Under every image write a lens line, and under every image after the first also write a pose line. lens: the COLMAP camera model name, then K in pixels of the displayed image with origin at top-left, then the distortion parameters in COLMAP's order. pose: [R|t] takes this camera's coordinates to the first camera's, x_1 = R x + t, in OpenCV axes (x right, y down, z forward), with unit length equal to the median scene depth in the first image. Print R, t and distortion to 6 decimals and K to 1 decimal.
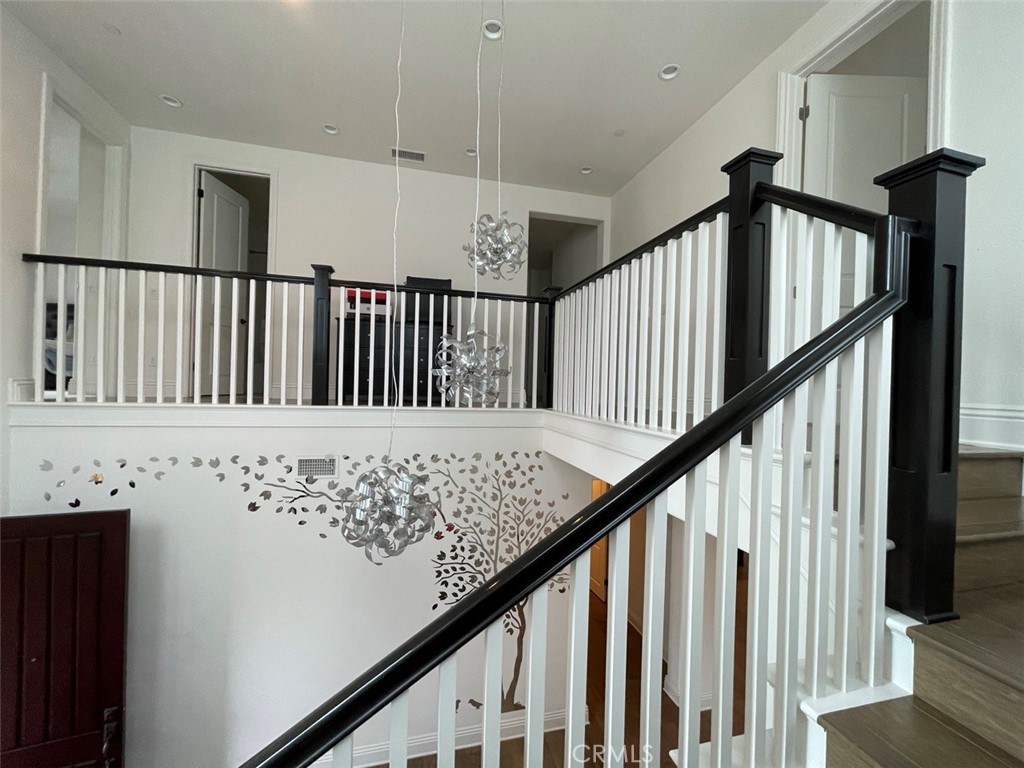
lens RADIAL K [[413.0, 0, 512.1], [0, 413.0, 384.6], [0, 0, 1]] dist [-0.004712, -0.000505]
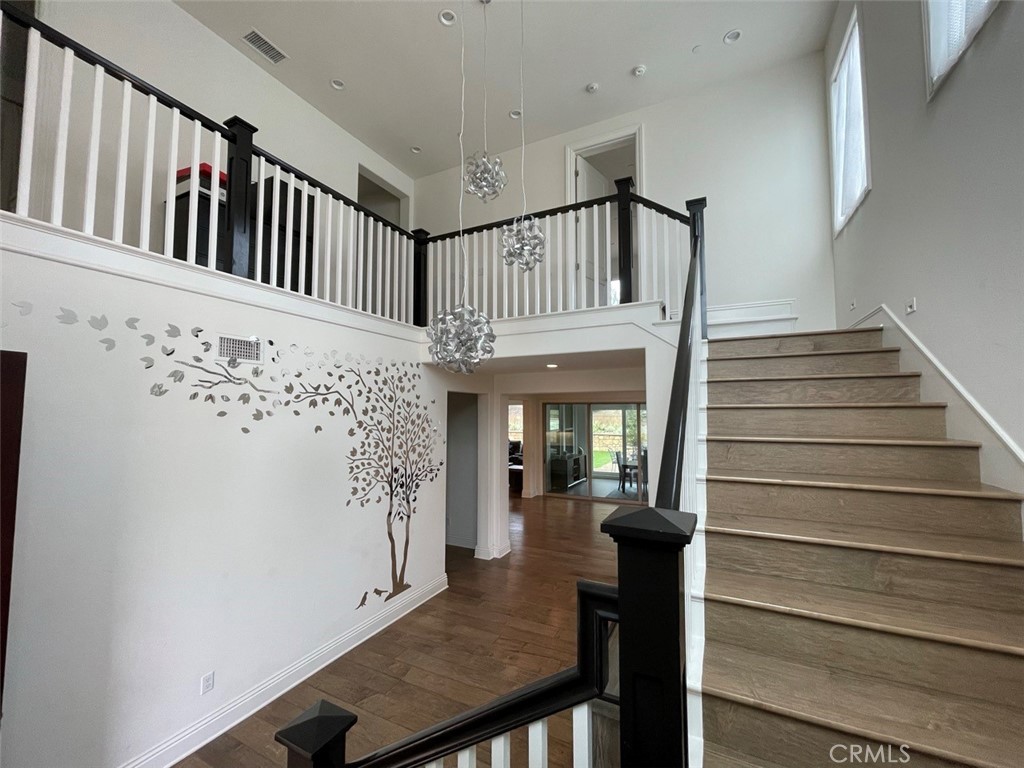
lens RADIAL K [[413.0, 0, 512.1], [0, 413.0, 383.9], [0, 0, 1]] dist [-0.004712, -0.000505]
pose [[0.656294, 0.023864, 0.754127, -0.688208], [0.020852, 0.998544, -0.049746, 0.300621], [-0.754217, 0.048373, 0.654841, 0.012749]]
